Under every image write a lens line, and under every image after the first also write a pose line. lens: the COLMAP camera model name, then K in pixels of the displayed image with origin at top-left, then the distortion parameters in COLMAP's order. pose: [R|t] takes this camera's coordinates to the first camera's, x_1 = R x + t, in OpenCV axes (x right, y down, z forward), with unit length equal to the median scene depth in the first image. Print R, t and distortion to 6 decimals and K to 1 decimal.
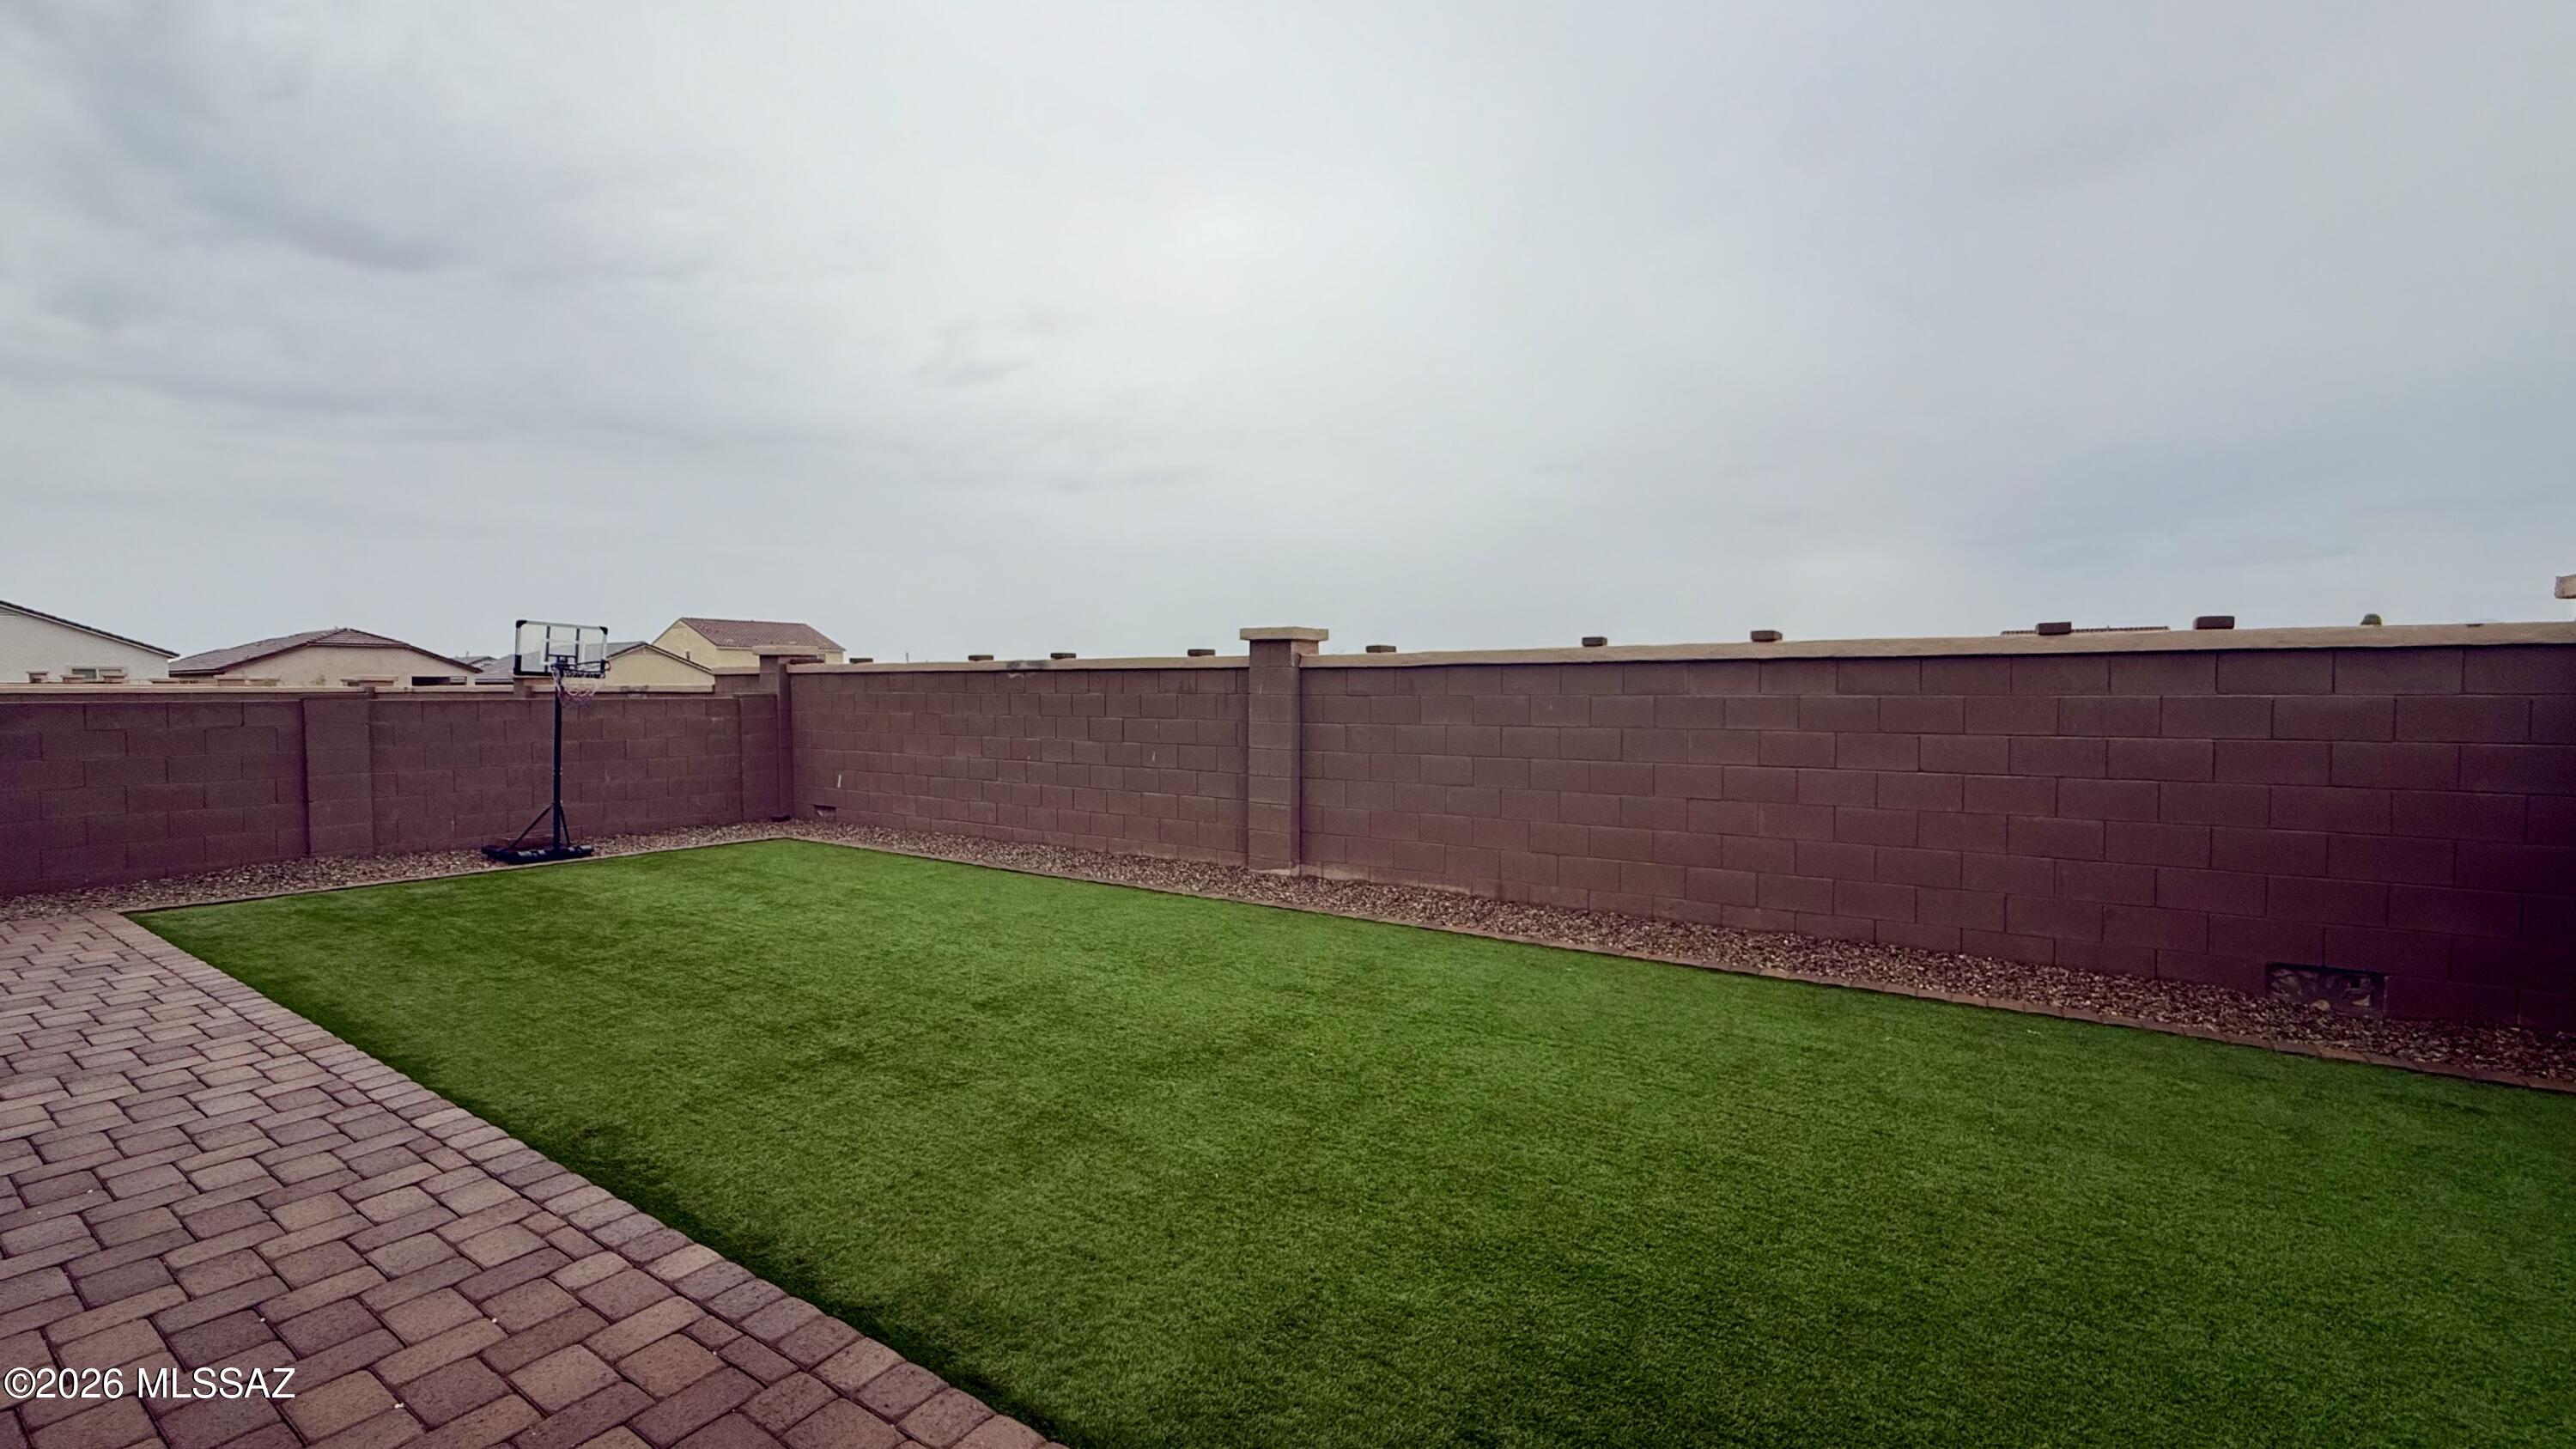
lens RADIAL K [[1025.4, 0, 1288.0], [0, 1025.4, 724.5], [0, 0, 1]] dist [-0.001339, 0.000007]
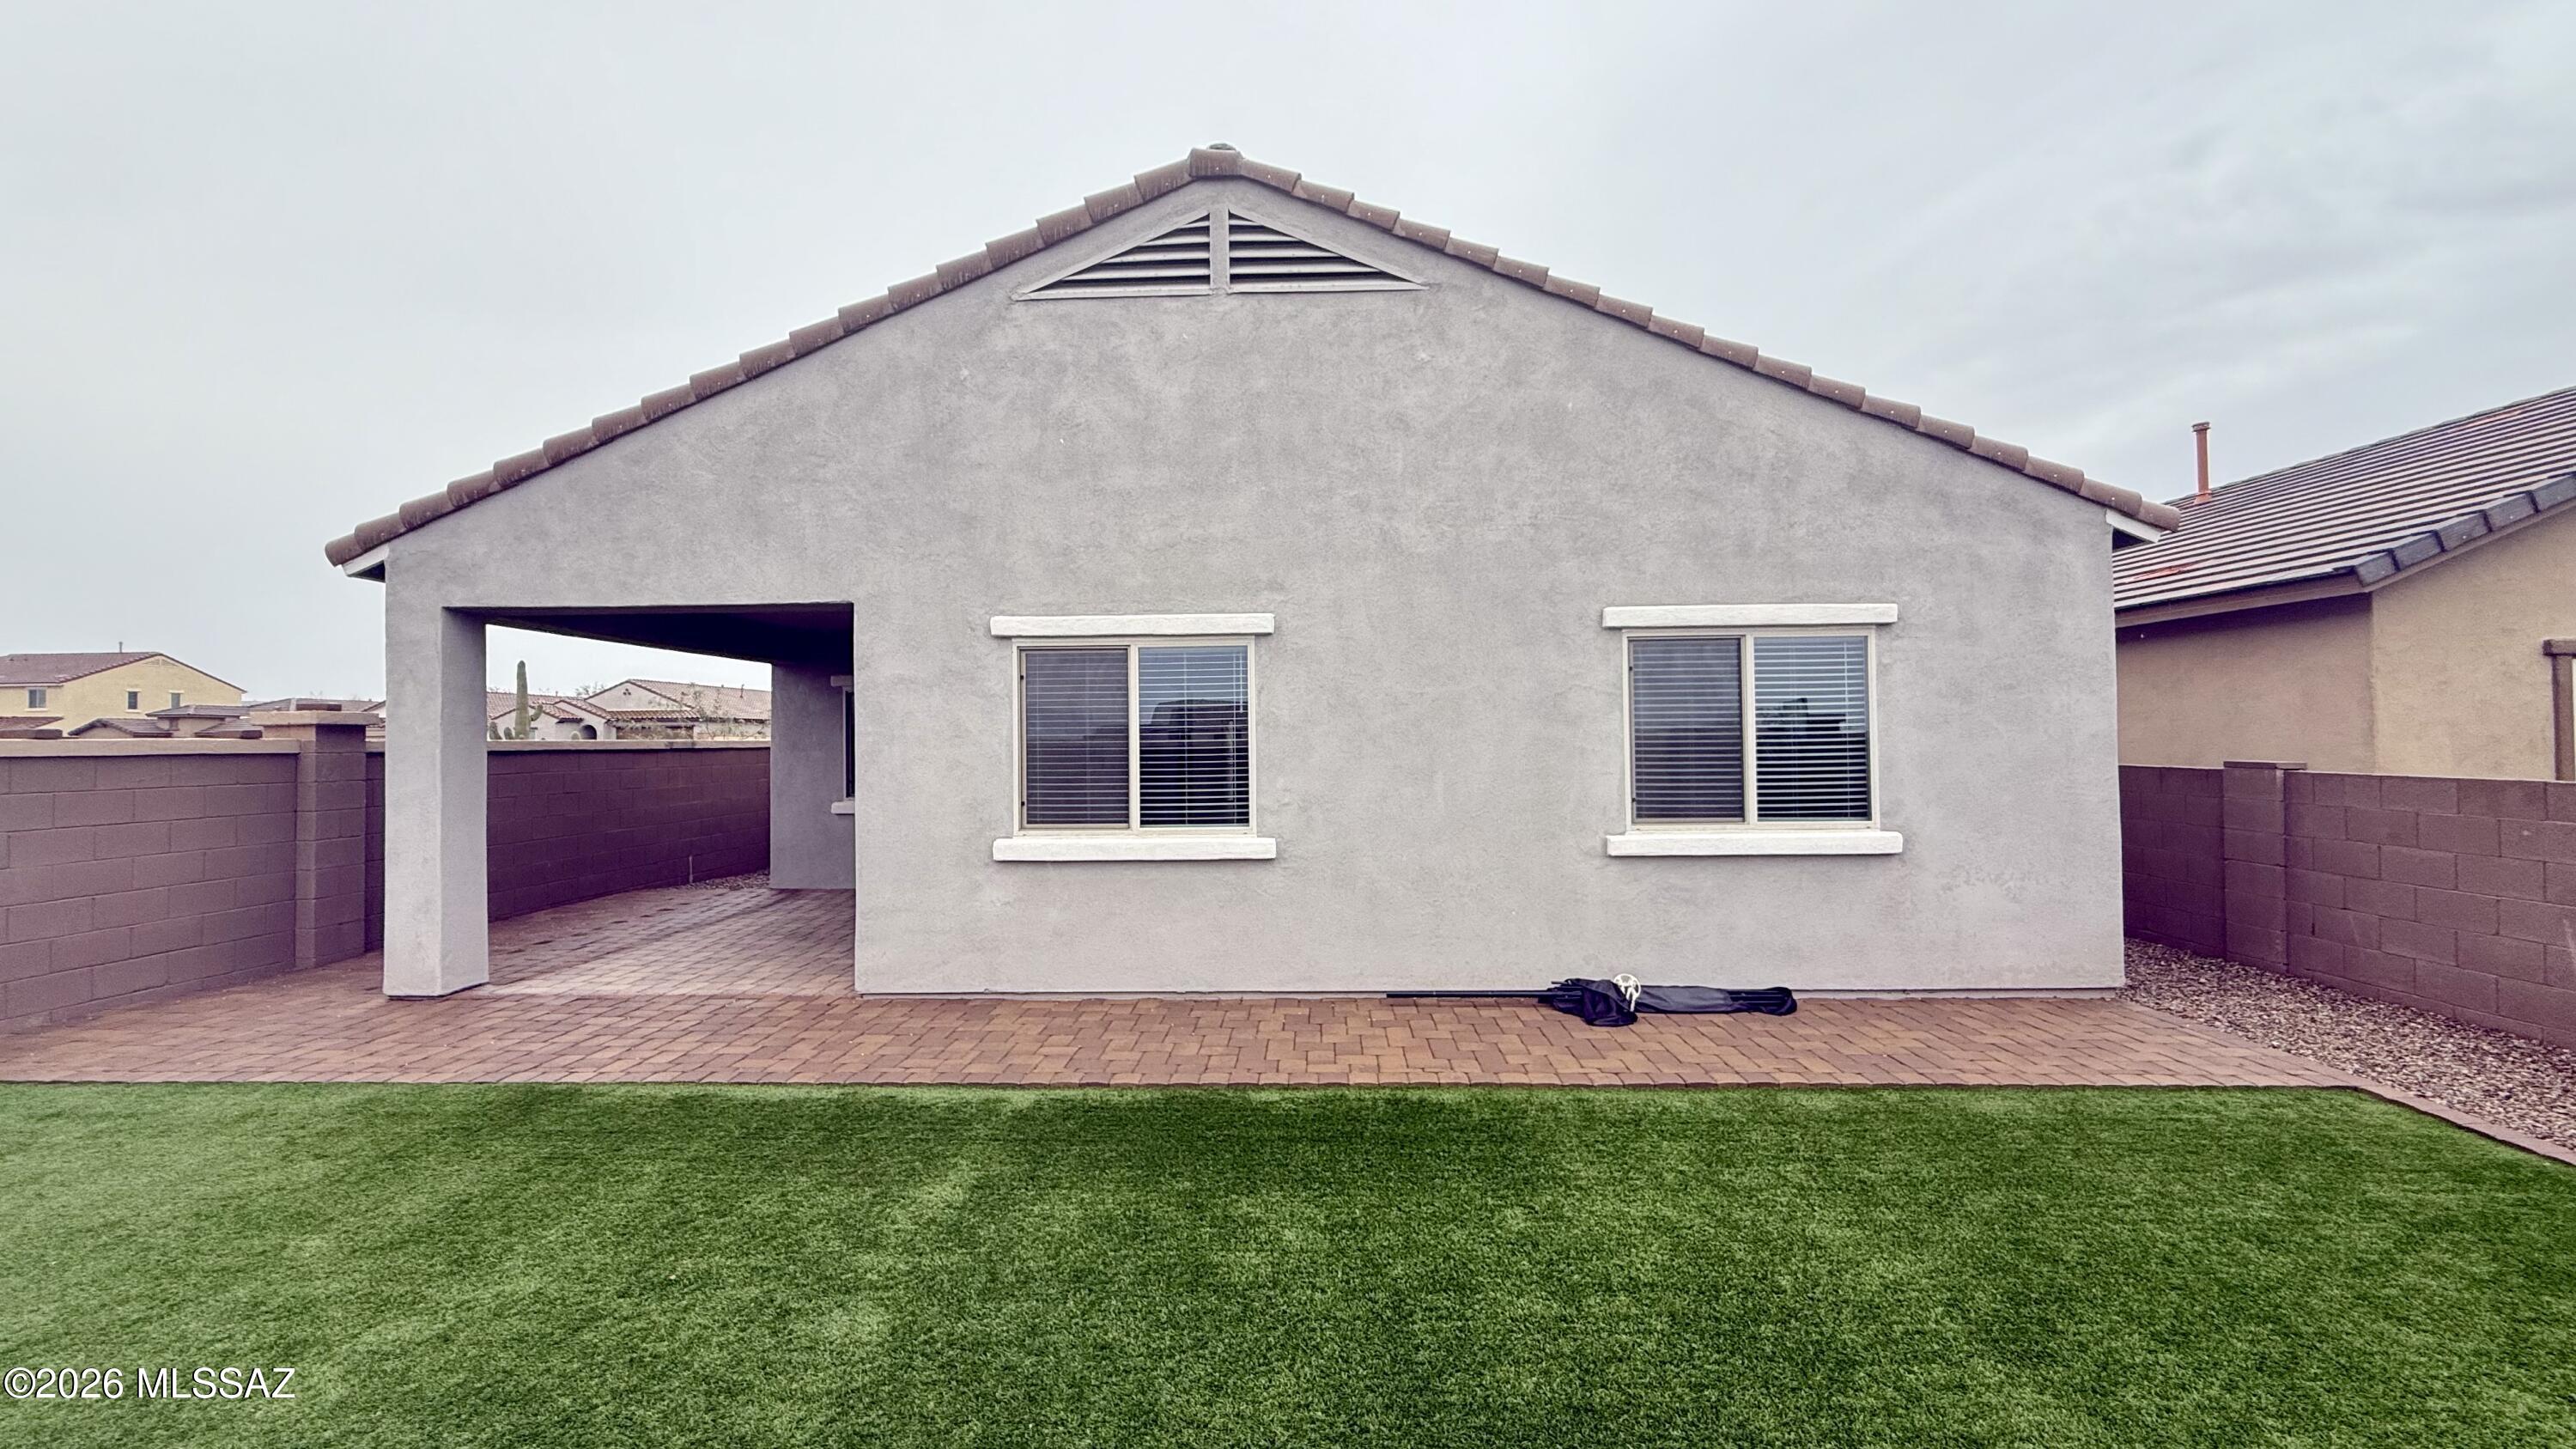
lens RADIAL K [[1025.4, 0, 1288.0], [0, 1025.4, 724.5], [0, 0, 1]] dist [-0.001339, 0.000007]
pose [[-0.859137, 0.002847, -0.511738, -0.113137], [-0.006215, 0.999853, 0.015996, -0.054627], [0.511708, 0.016923, -0.858993, 0.924628]]
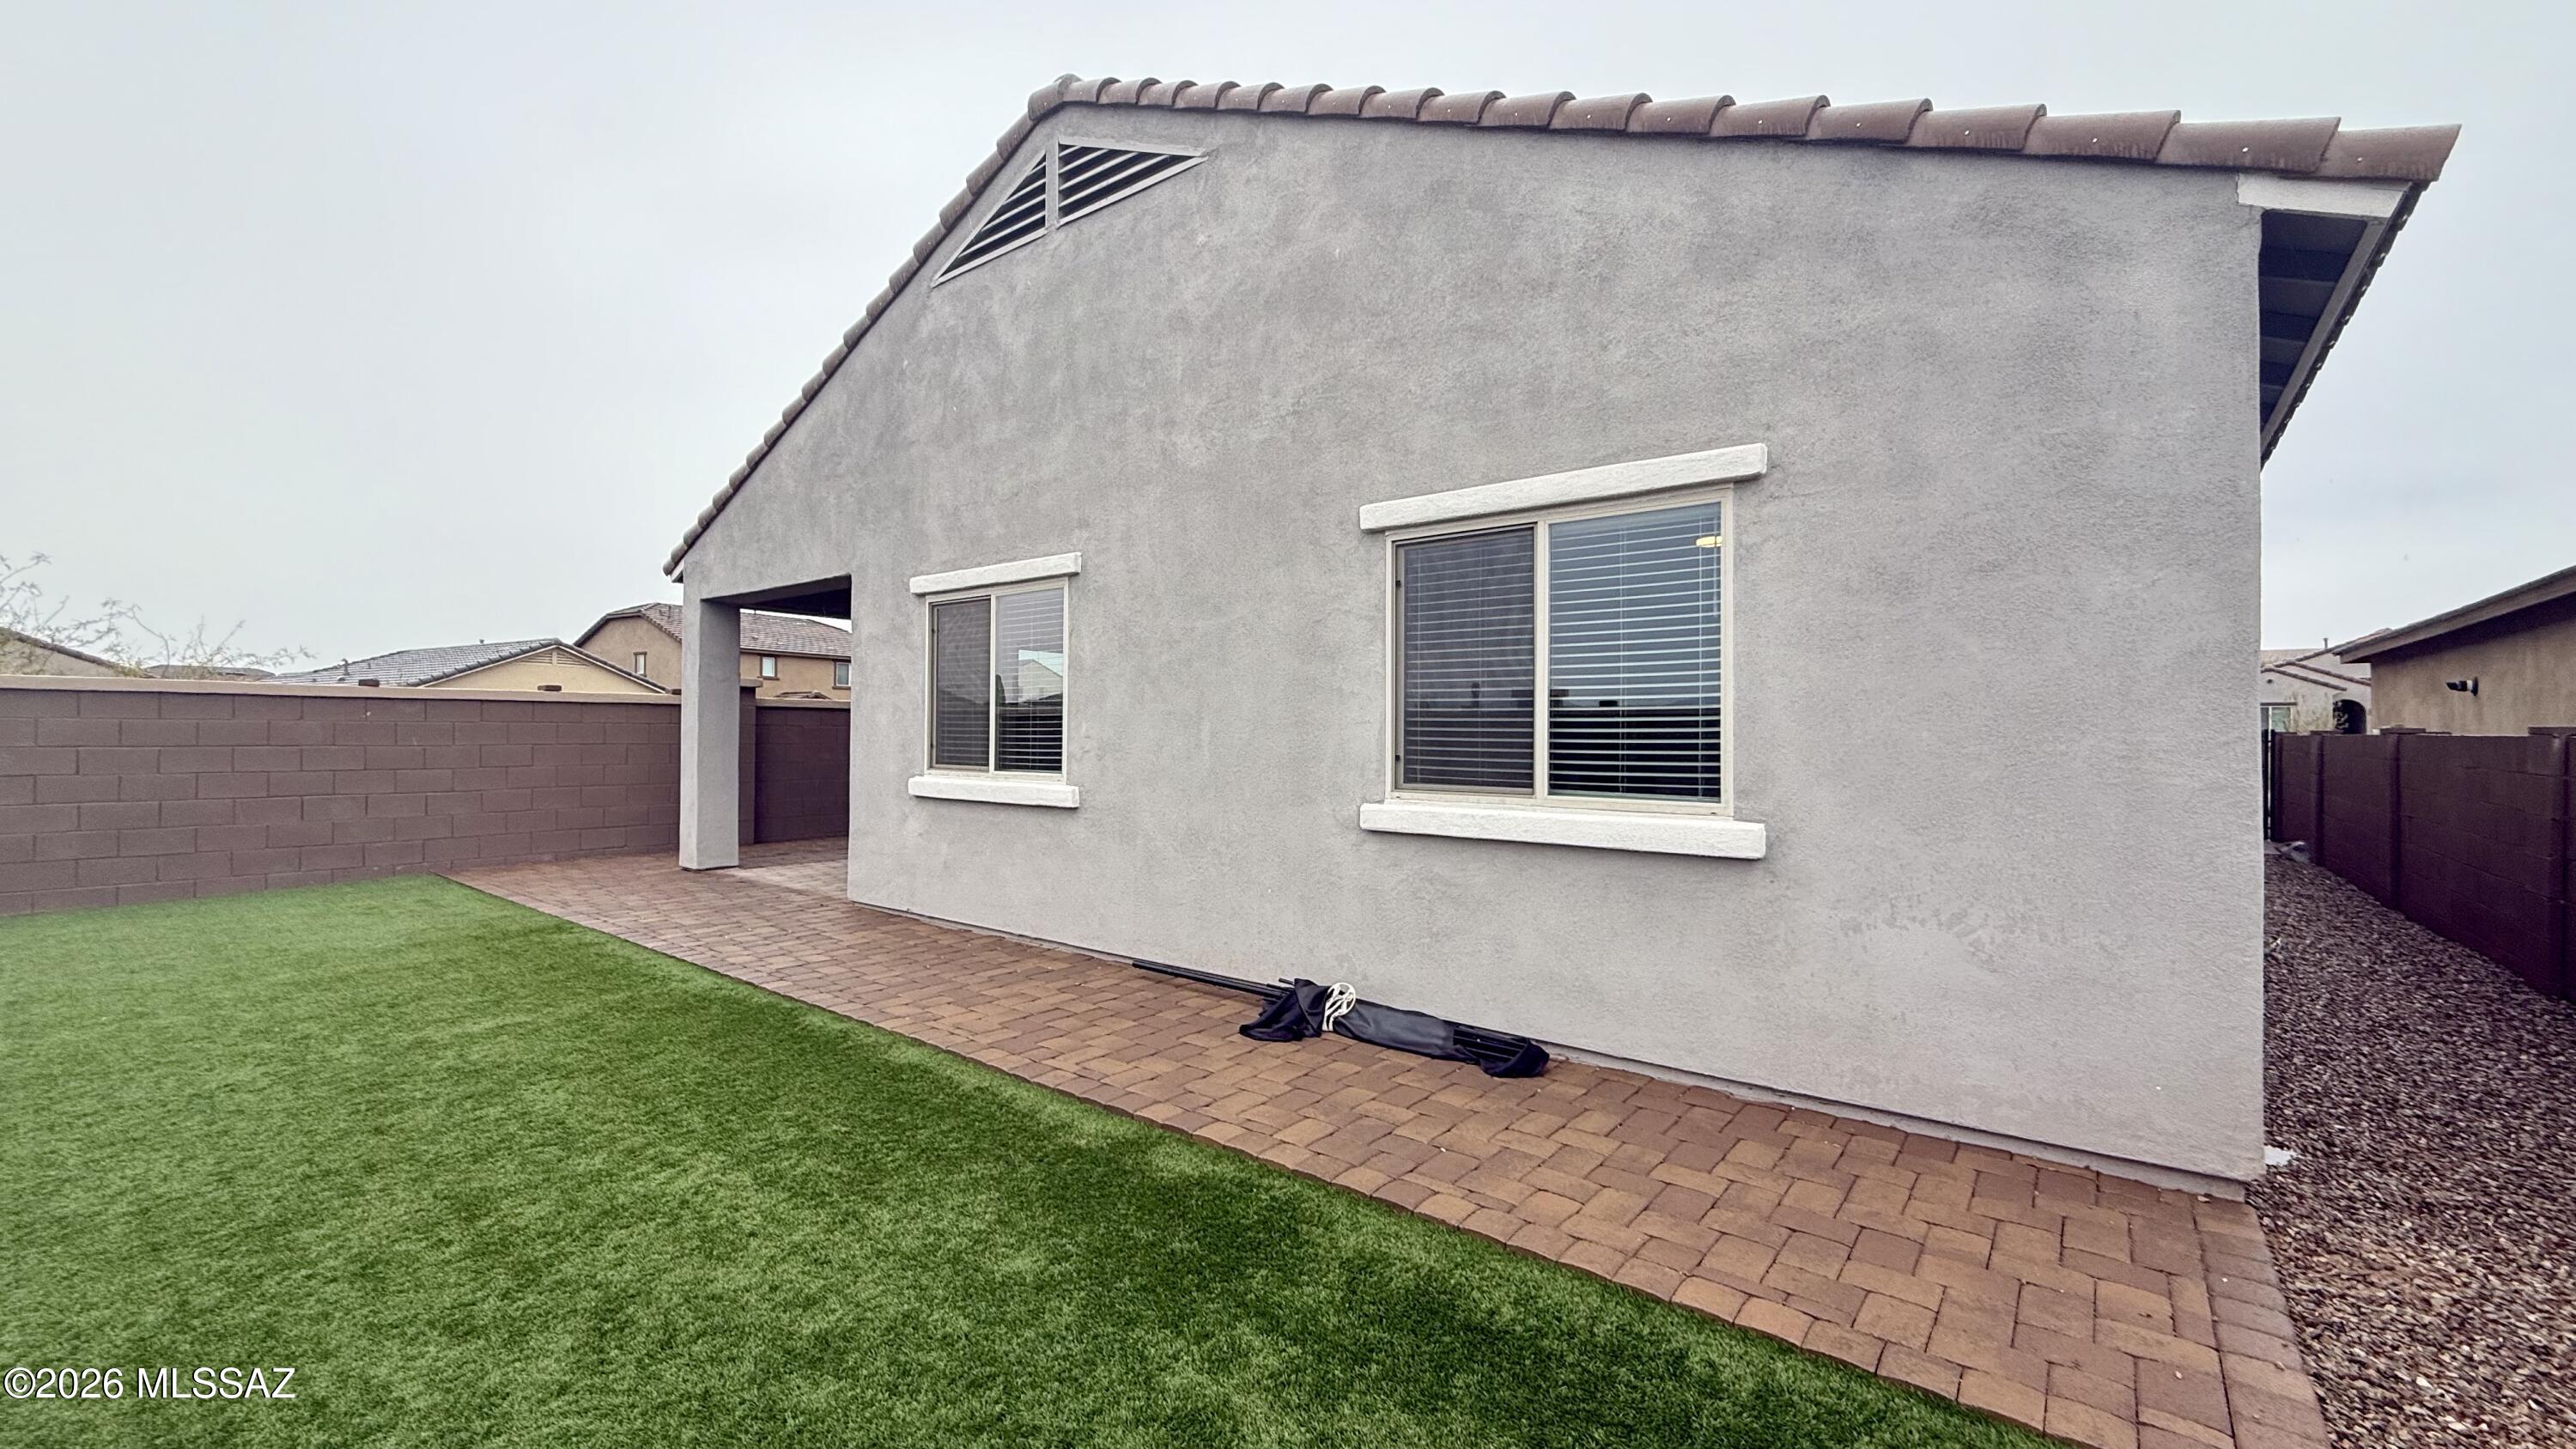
lens RADIAL K [[1025.4, 0, 1288.0], [0, 1025.4, 724.5], [0, 0, 1]] dist [-0.001339, 0.000007]
pose [[-0.995192, -0.003723, 0.097874, -0.692756], [-0.000977, 0.999605, 0.028095, -0.023943], [-0.097940, 0.027864, -0.994802, 0.974918]]
